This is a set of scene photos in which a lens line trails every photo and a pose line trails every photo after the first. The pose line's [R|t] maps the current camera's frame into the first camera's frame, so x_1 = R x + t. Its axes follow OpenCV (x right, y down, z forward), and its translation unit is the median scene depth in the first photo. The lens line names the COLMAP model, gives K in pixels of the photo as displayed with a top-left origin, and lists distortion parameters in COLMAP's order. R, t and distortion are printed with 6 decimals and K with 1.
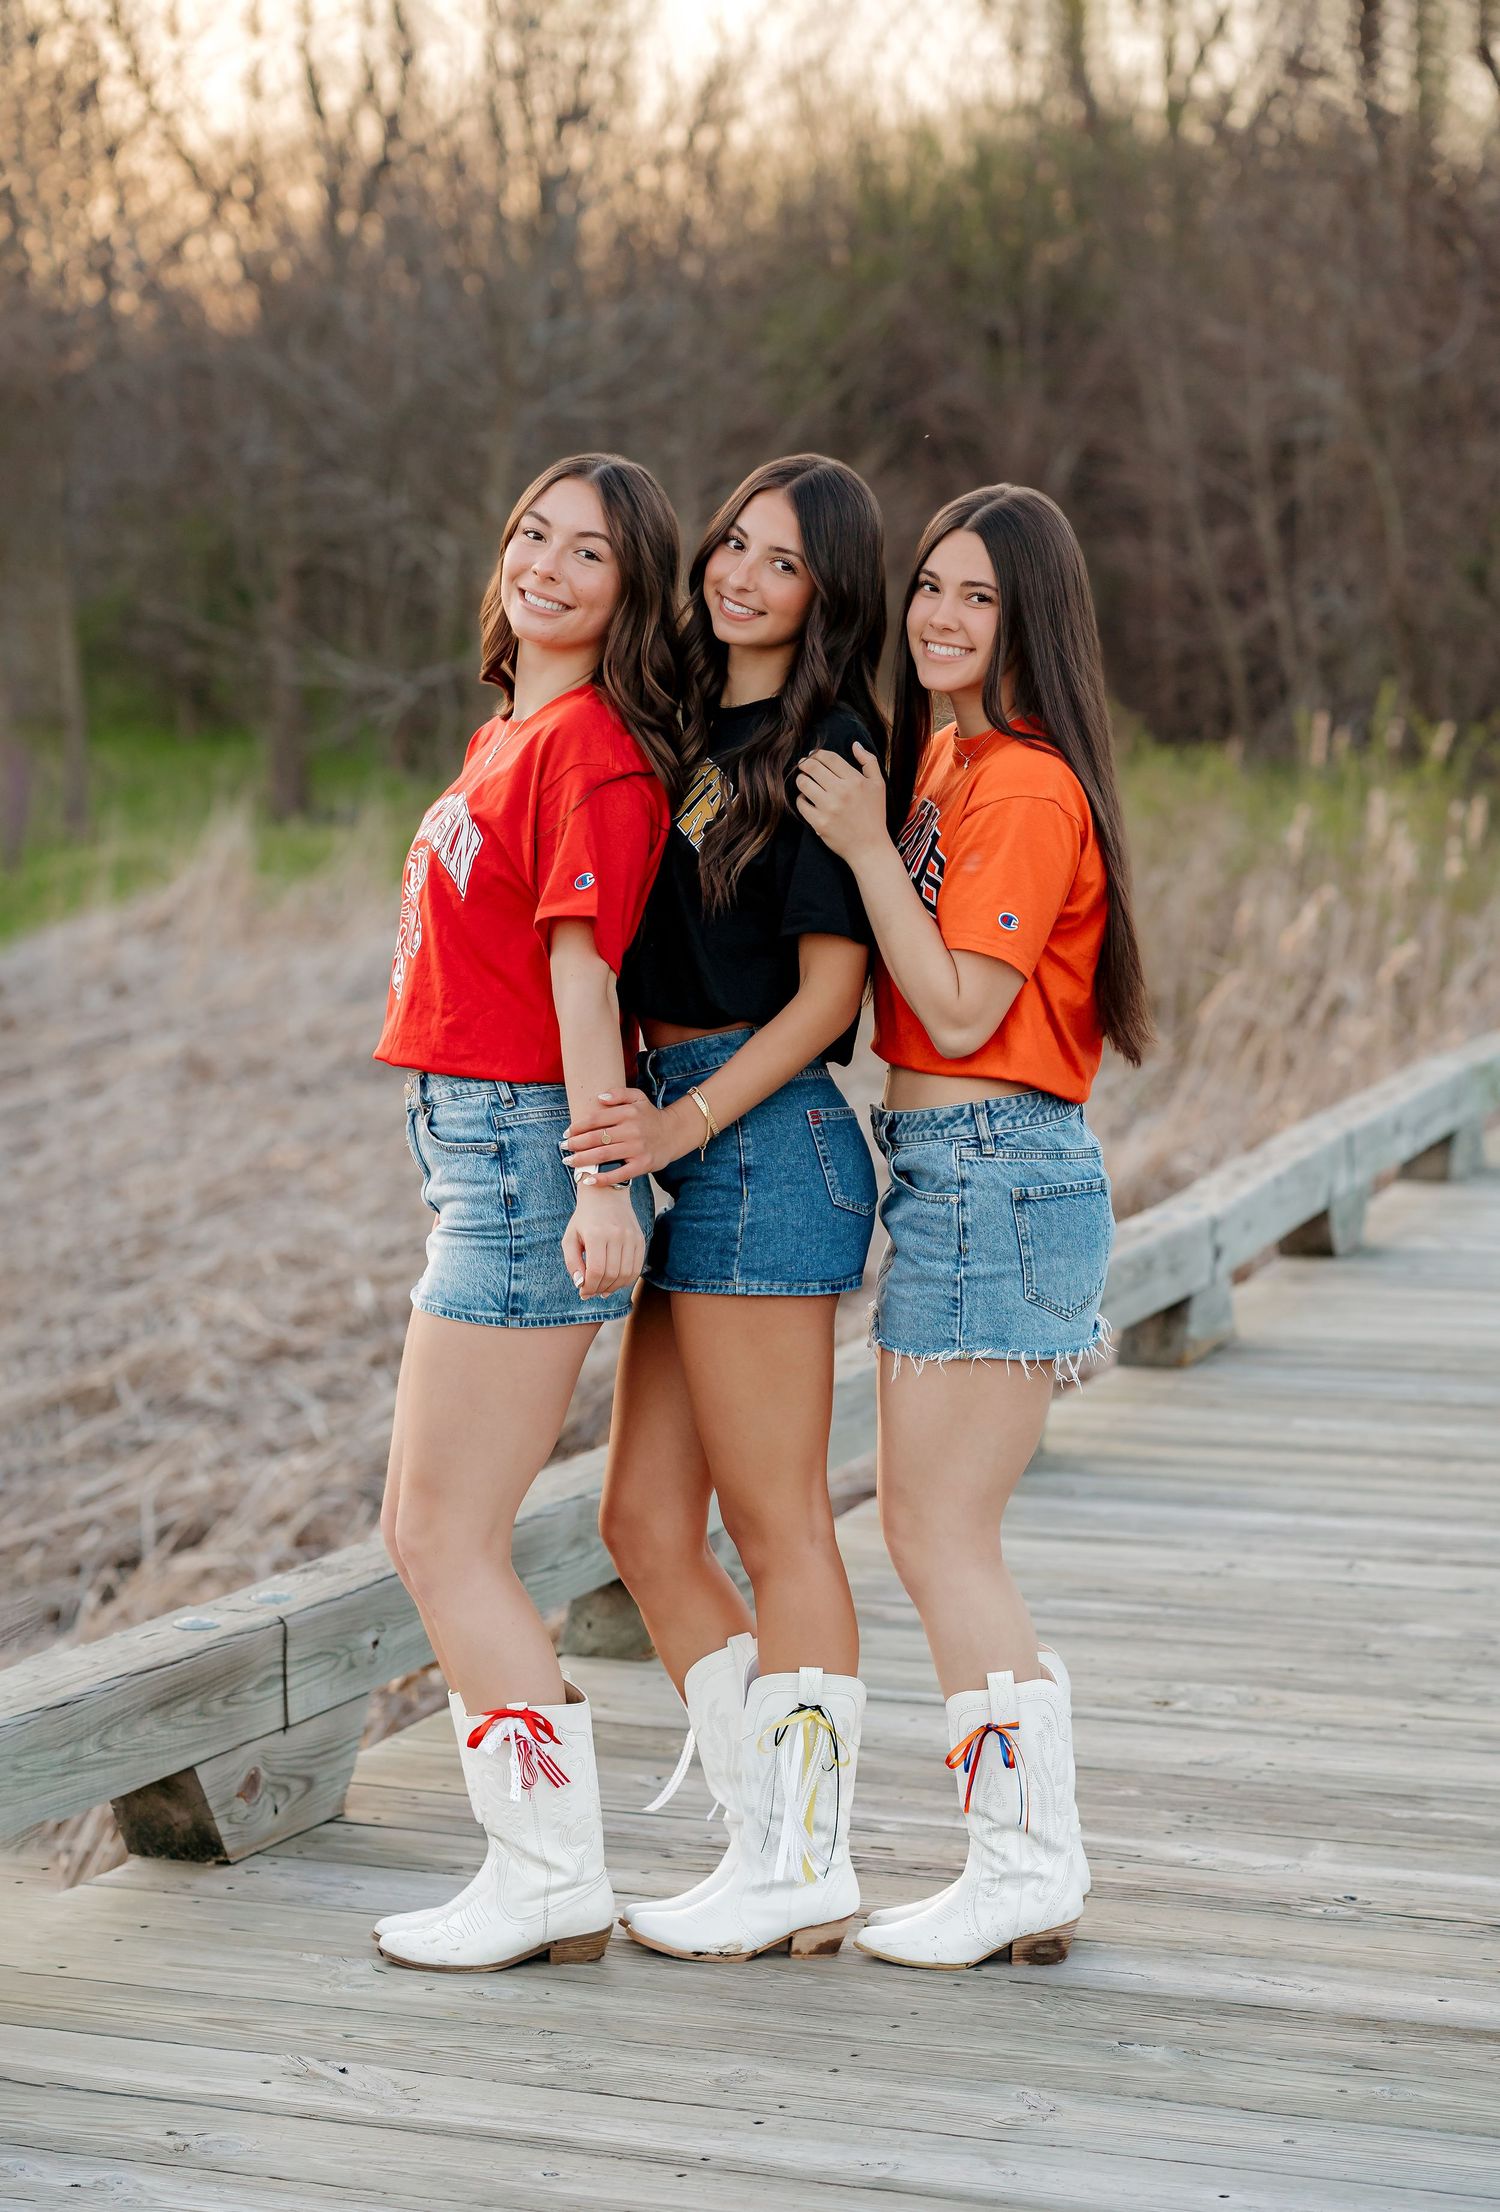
lens RADIAL K [[5002.3, 0, 761.5], [0, 5002.3, 1105.1], [0, 0, 1]] dist [0.051815, 0.000000]
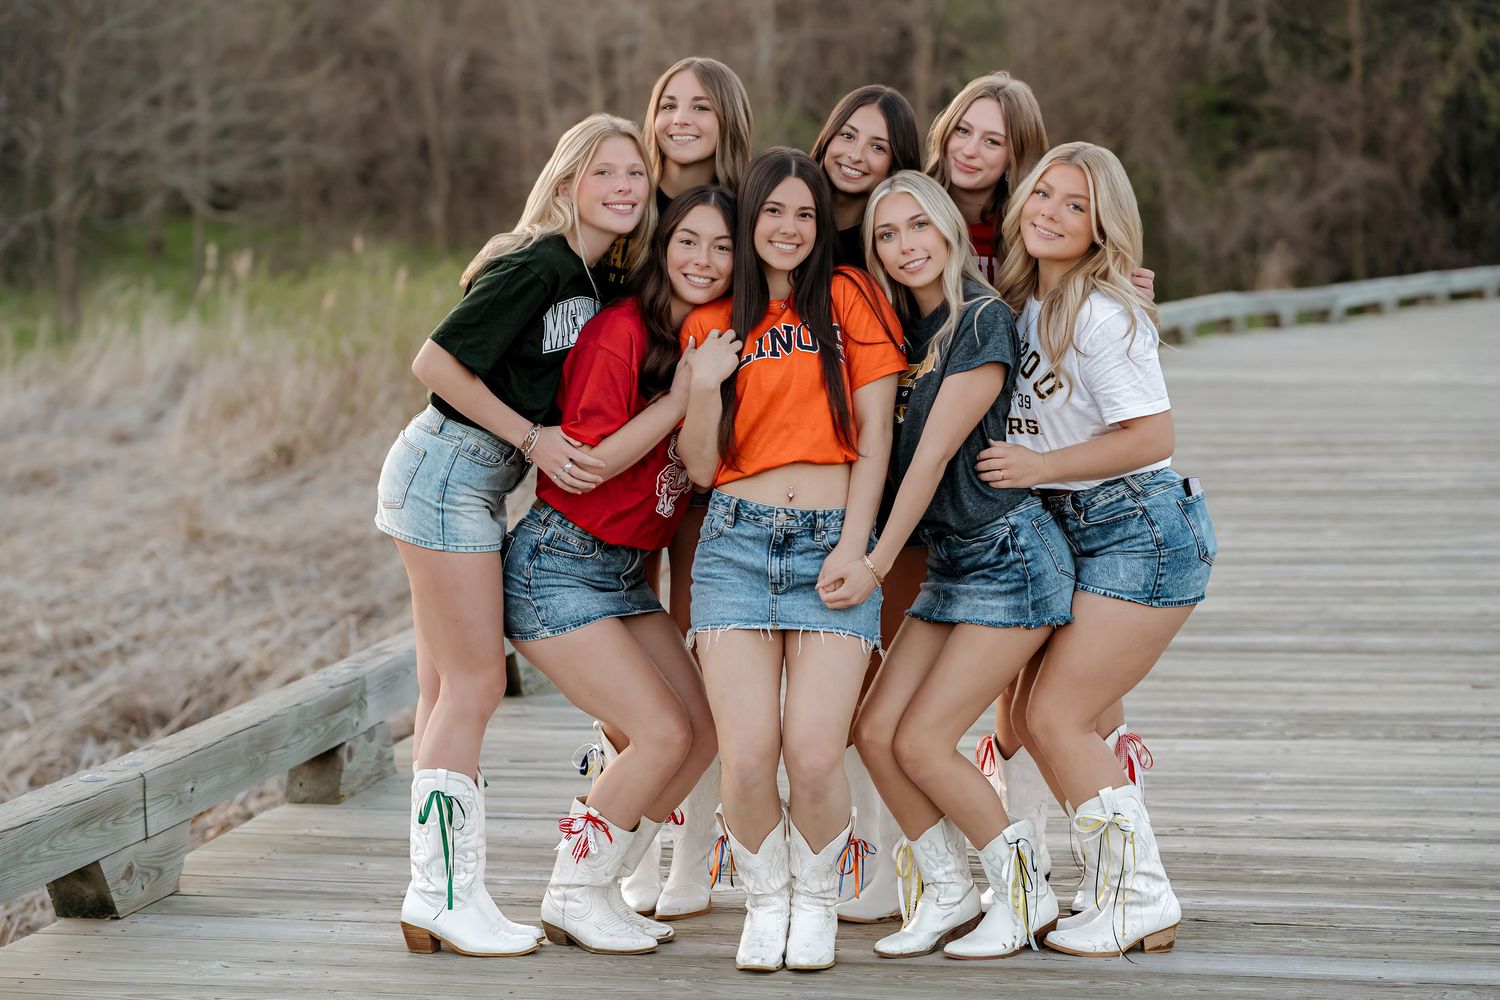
lens RADIAL K [[3398.6, 0, 745.7], [0, 3398.6, 499.5], [0, 0, 1]] dist [0.017380, 0.000000]
pose [[0.989485, -0.034388, 0.140487, -0.052052], [0.034405, 0.999405, 0.002304, 0.014333], [-0.140483, 0.002553, 0.990080, -0.162412]]
